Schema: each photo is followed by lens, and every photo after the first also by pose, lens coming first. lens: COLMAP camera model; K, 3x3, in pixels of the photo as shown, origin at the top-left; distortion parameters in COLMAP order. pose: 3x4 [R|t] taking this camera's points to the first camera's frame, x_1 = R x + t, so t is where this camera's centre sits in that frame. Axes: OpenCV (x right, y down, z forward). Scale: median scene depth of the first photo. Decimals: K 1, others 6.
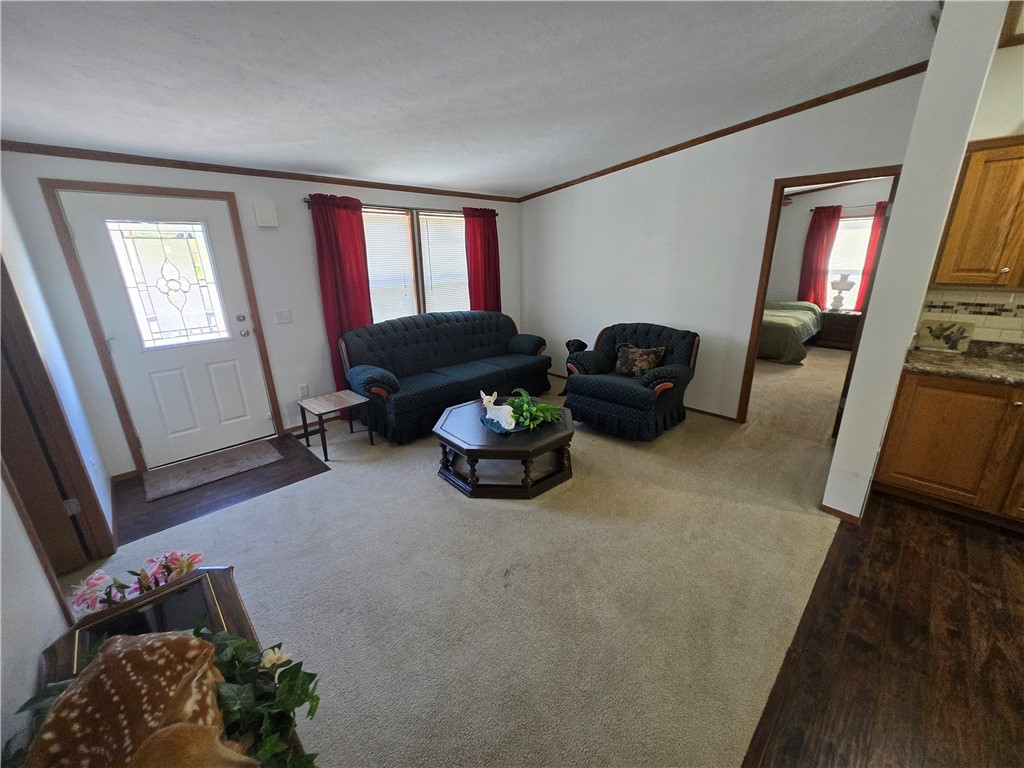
lens RADIAL K [[401.4, 0, 511.6], [0, 401.4, 379.5], [0, 0, 1]] dist [-0.003456, 0.000387]
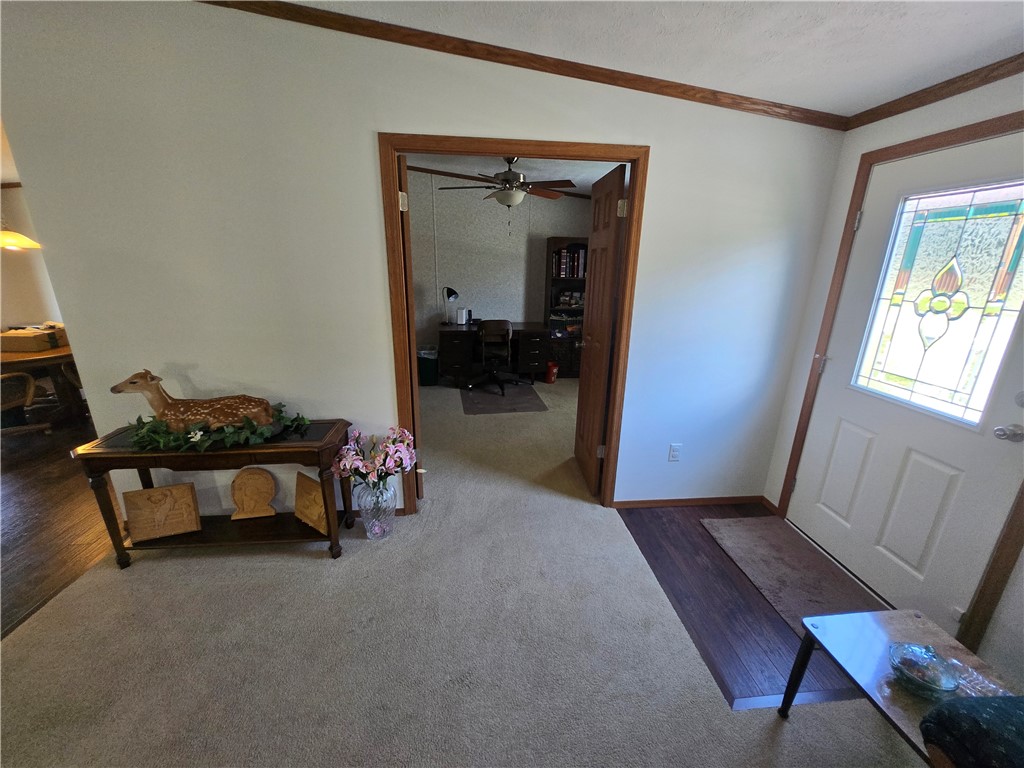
lens RADIAL K [[401.4, 0, 511.6], [0, 401.4, 379.5], [0, 0, 1]] dist [-0.003456, 0.000387]
pose [[-0.624649, 0.231885, -0.745682, -0.029177], [-0.238781, 0.852442, 0.465109, -0.263500], [0.743503, 0.468585, -0.477107, 0.873501]]
